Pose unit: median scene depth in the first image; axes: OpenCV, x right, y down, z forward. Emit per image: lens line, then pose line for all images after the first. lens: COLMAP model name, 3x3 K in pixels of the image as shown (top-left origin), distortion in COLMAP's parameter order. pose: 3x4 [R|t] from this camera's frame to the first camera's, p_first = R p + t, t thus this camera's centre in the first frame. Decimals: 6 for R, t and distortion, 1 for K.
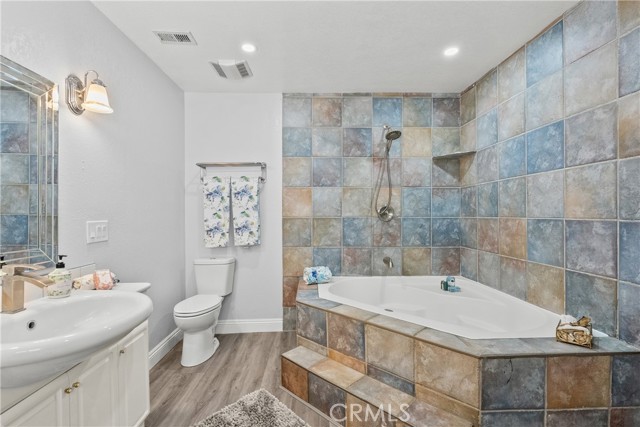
lens RADIAL K [[292.4, 0, 317.3], [0, 292.4, 217.1], [0, 0, 1]] dist [-0.001805, 0.000987]
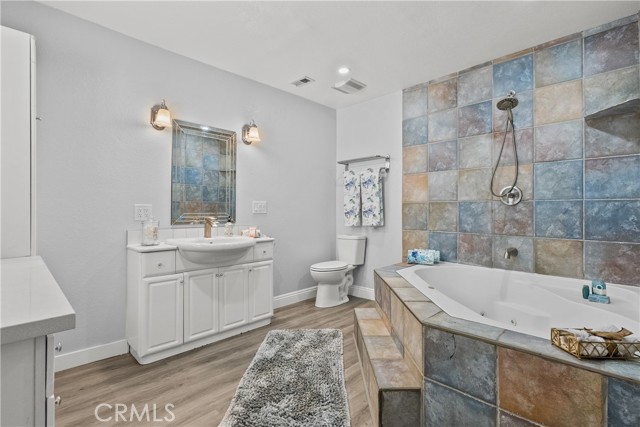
lens RADIAL K [[300.9, 0, 322.1], [0, 300.9, 210.5], [0, 0, 1]] dist [0.001251, 0.000796]
pose [[0.691737, 0.005731, -0.722127, 0.492307], [-0.014158, 0.999884, -0.005627, 0.042306], [0.722010, 0.014117, 0.691738, 0.001649]]
